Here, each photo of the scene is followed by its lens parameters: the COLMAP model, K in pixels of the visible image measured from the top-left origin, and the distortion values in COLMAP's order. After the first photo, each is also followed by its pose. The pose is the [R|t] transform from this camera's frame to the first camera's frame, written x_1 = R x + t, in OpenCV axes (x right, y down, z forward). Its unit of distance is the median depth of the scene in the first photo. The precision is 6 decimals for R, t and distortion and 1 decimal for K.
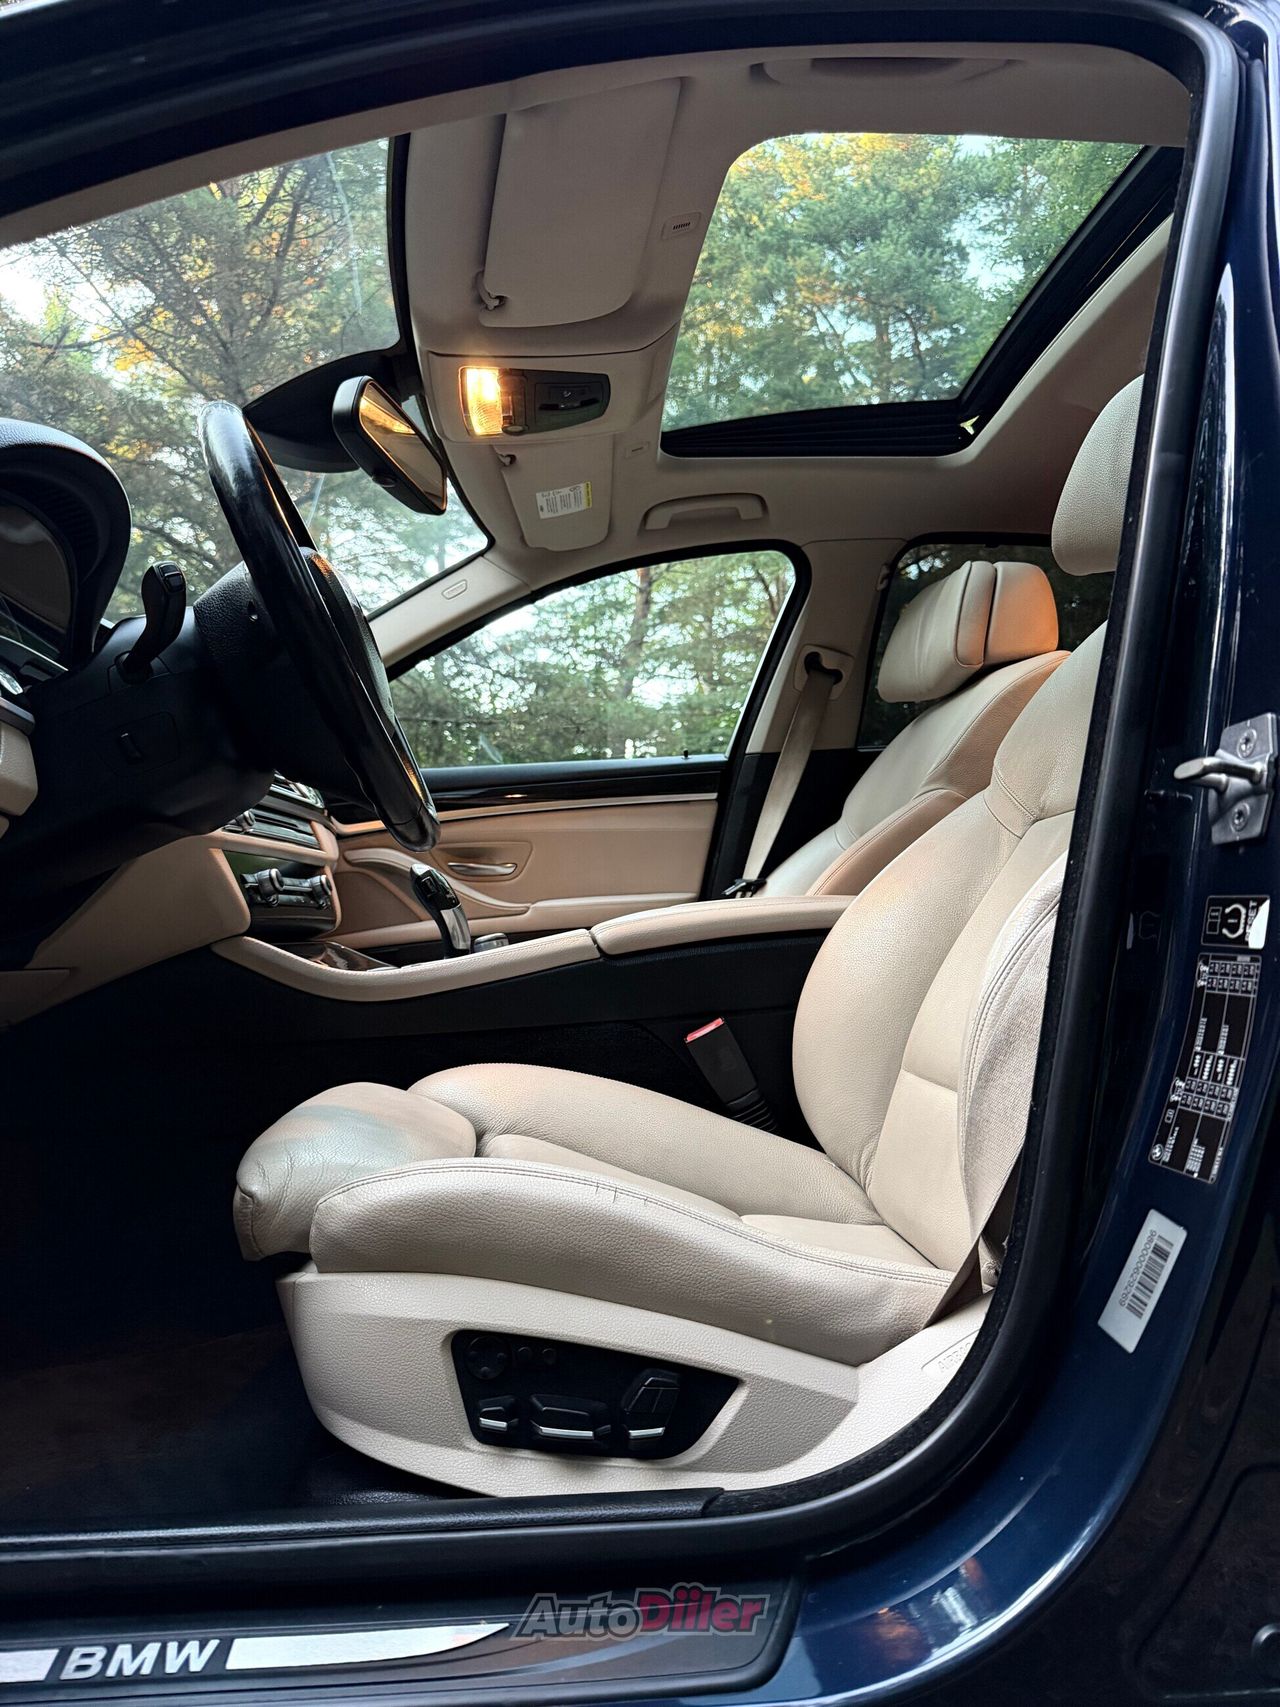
lens RADIAL K [[1199.4, 0, 632.4], [0, 1199.4, 856.3], [0, 0, 1]] dist [0.044648, -0.028315]
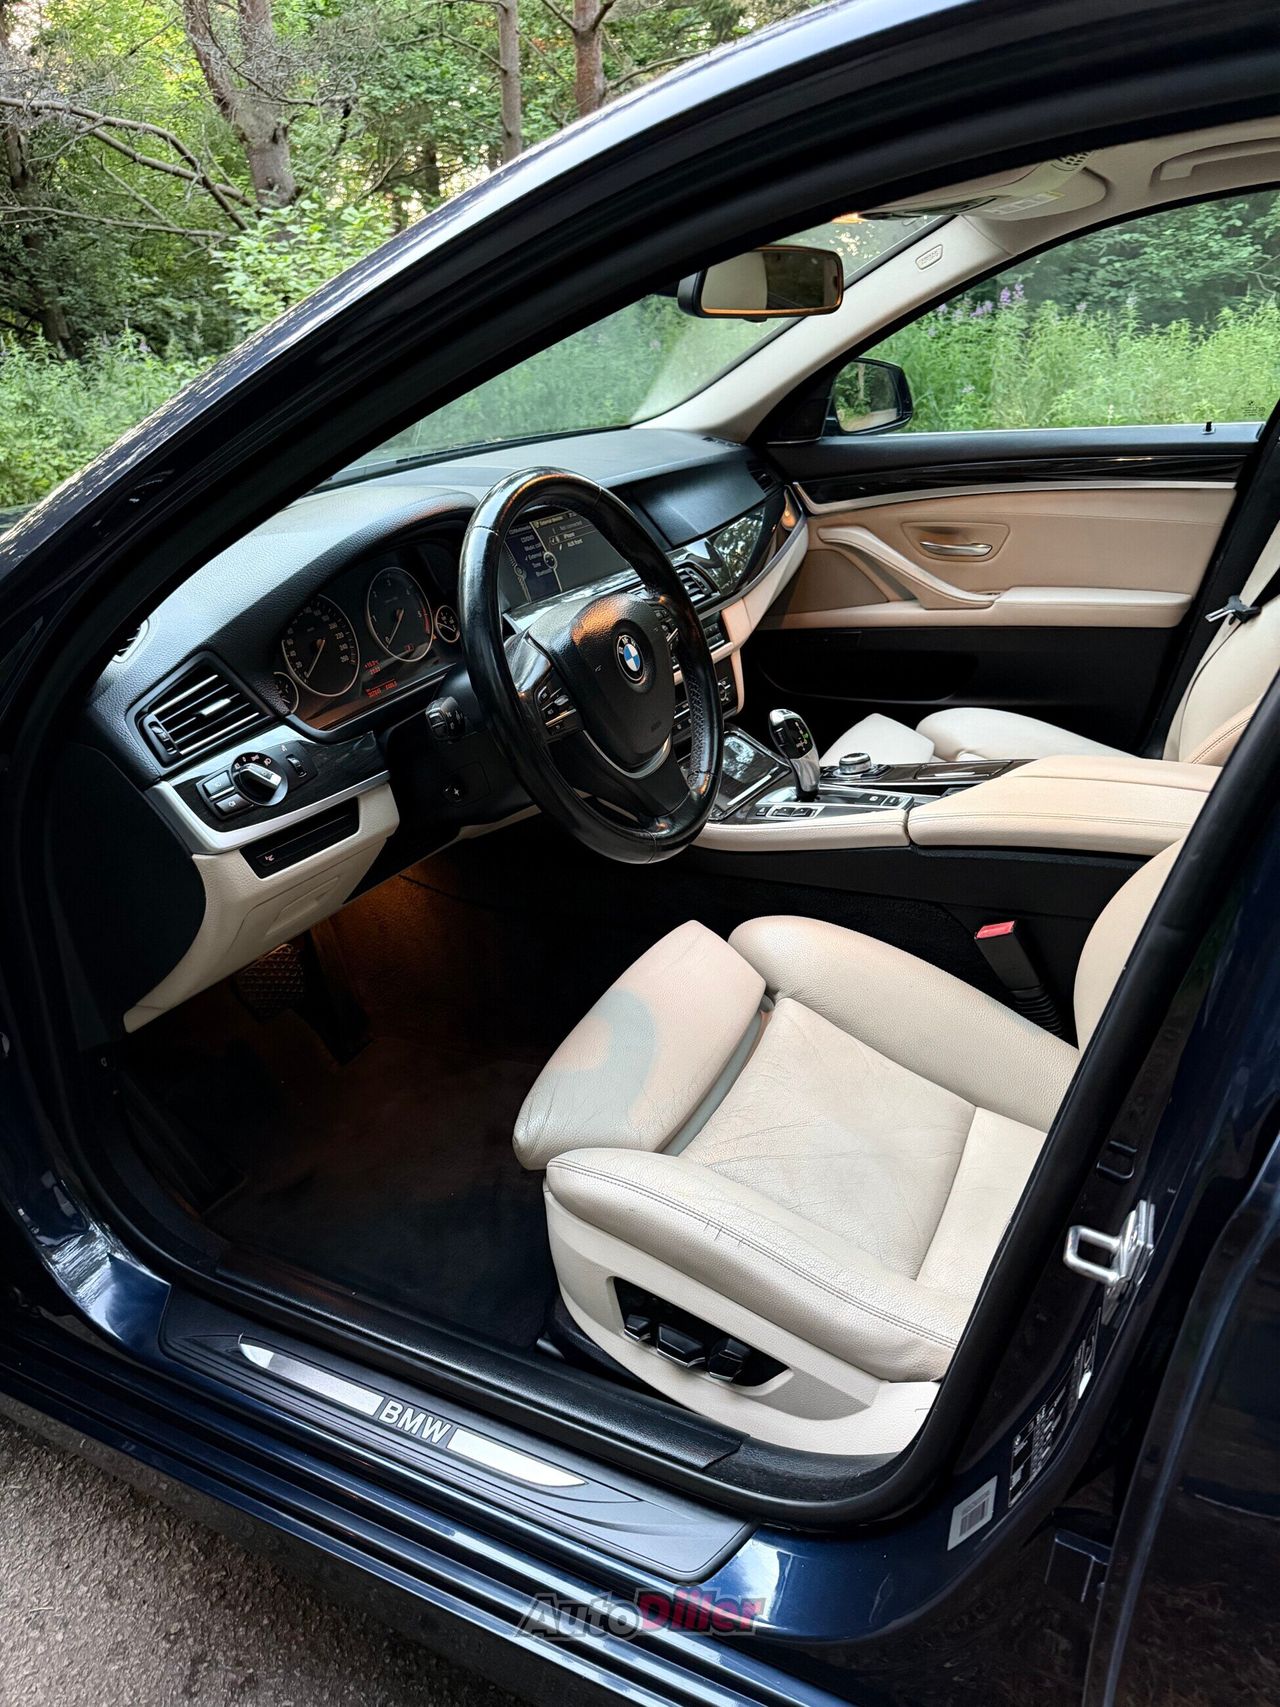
lens RADIAL K [[1199.4, 0, 636.9], [0, 1199.4, 864.3], [0, 0, 1]] dist [0.044648, -0.028315]
pose [[0.866485, 0.197276, -0.458569, 0.476714], [0.055177, 0.875127, 0.480738, -0.798584], [0.496144, -0.441854, 0.747399, 0.096764]]
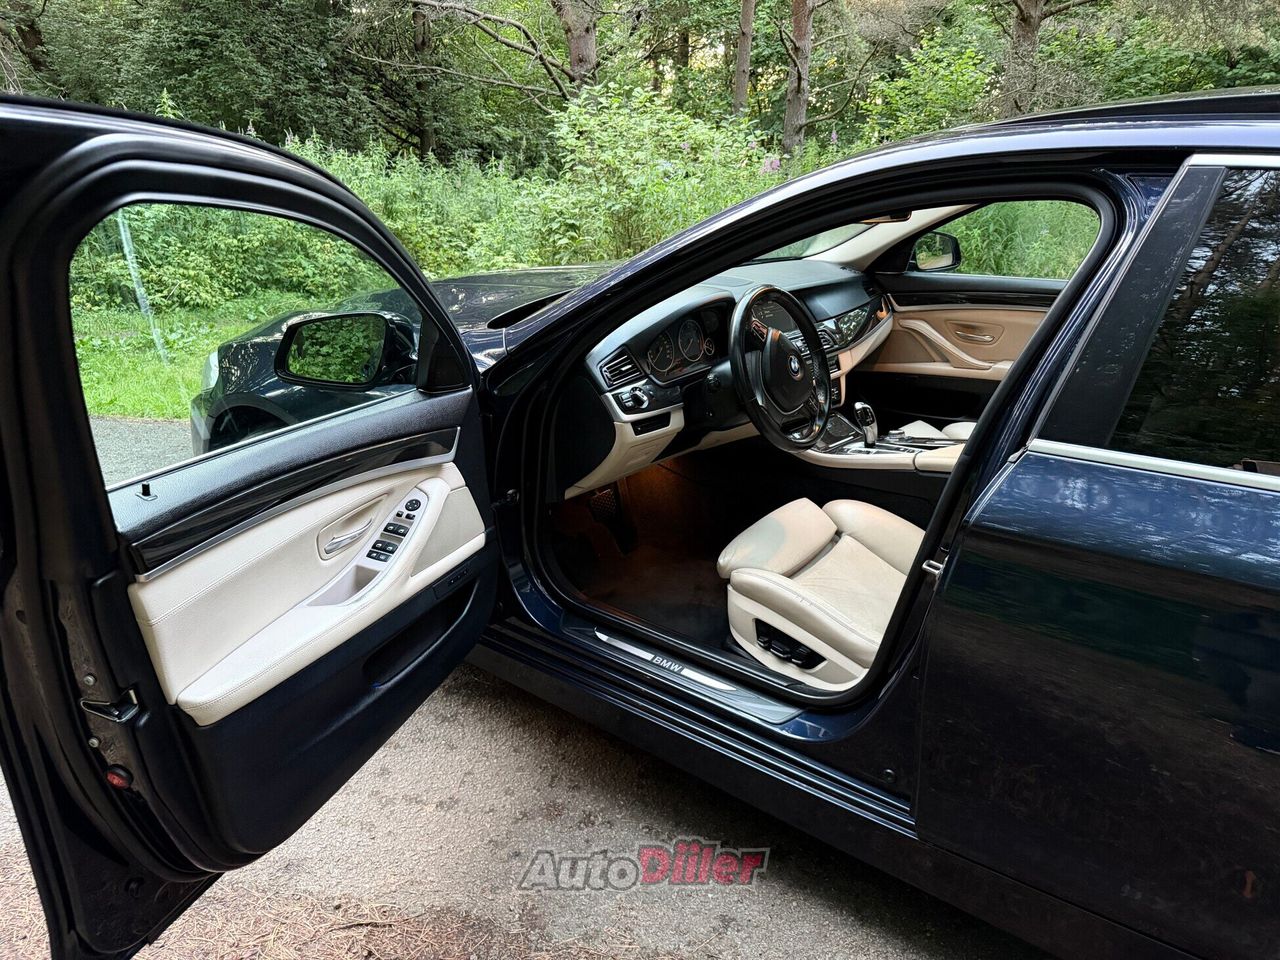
lens RADIAL K [[899.4, 0, 665.6], [0, 899.4, 489.8], [0, 0, 1]] dist [0.044648, -0.028315]
pose [[0.776808, 0.263425, -0.571994, 1.100840], [0.002001, 0.907268, 0.420549, -1.112440], [0.629735, -0.327830, 0.704245, -0.972550]]
